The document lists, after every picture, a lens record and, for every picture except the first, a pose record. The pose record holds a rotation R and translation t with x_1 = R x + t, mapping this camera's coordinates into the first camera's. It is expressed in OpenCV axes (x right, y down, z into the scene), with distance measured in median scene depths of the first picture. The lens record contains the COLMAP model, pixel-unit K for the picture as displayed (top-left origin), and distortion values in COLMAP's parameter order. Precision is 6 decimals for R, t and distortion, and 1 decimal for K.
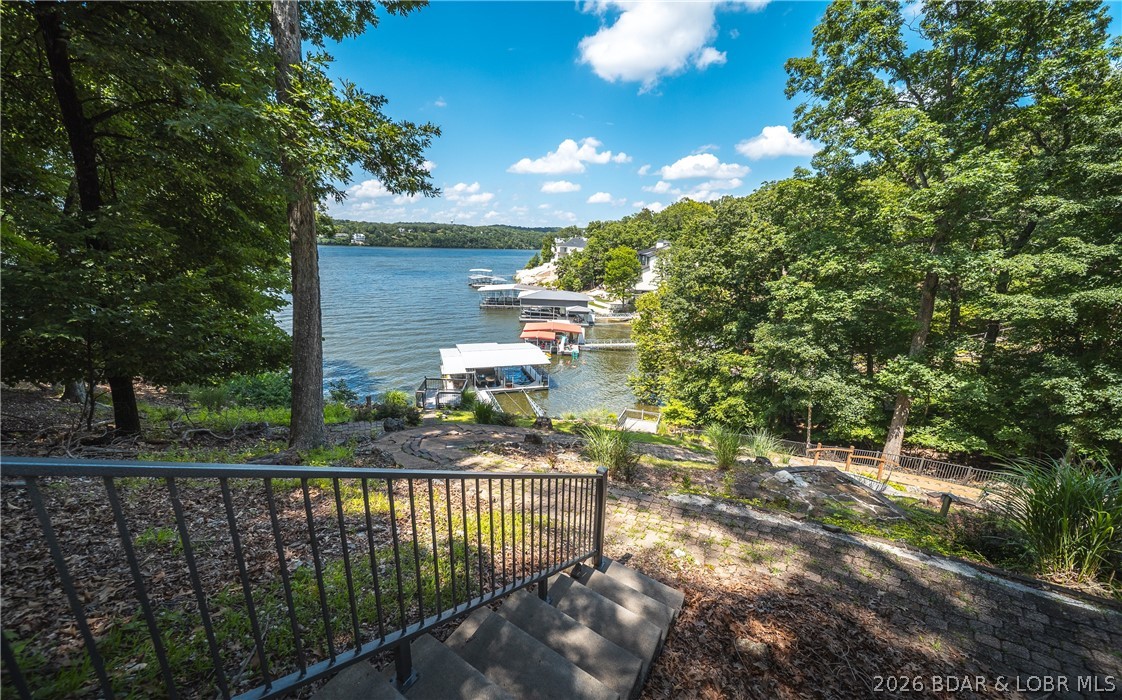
lens RADIAL K [[403.3, 0, 546.1], [0, 403.3, 377.4], [0, 0, 1]] dist [-0.016822, 0.000007]
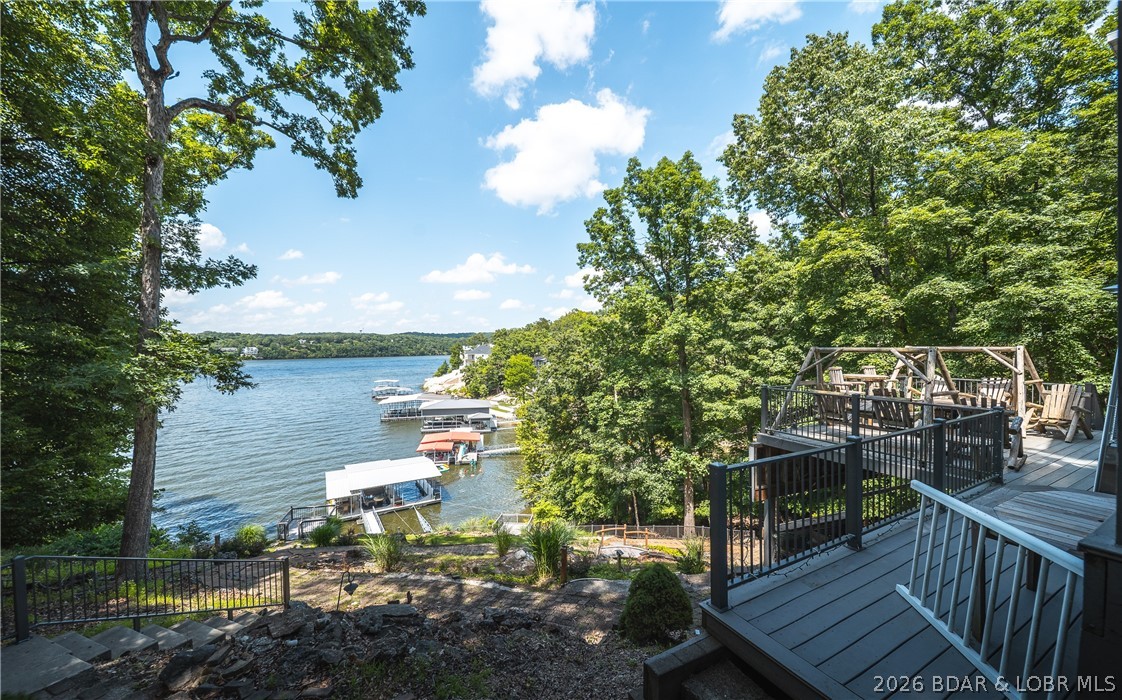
lens RADIAL K [[416.5, 0, 547.4], [0, 416.5, 369.8], [0, 0, 1]] dist [0.001131, -0.000004]
pose [[0.978491, -0.059152, 0.197628, 0.060408], [0.108268, 0.962716, -0.247902, -0.001596], [-0.175595, 0.263967, 0.948413, -0.091163]]
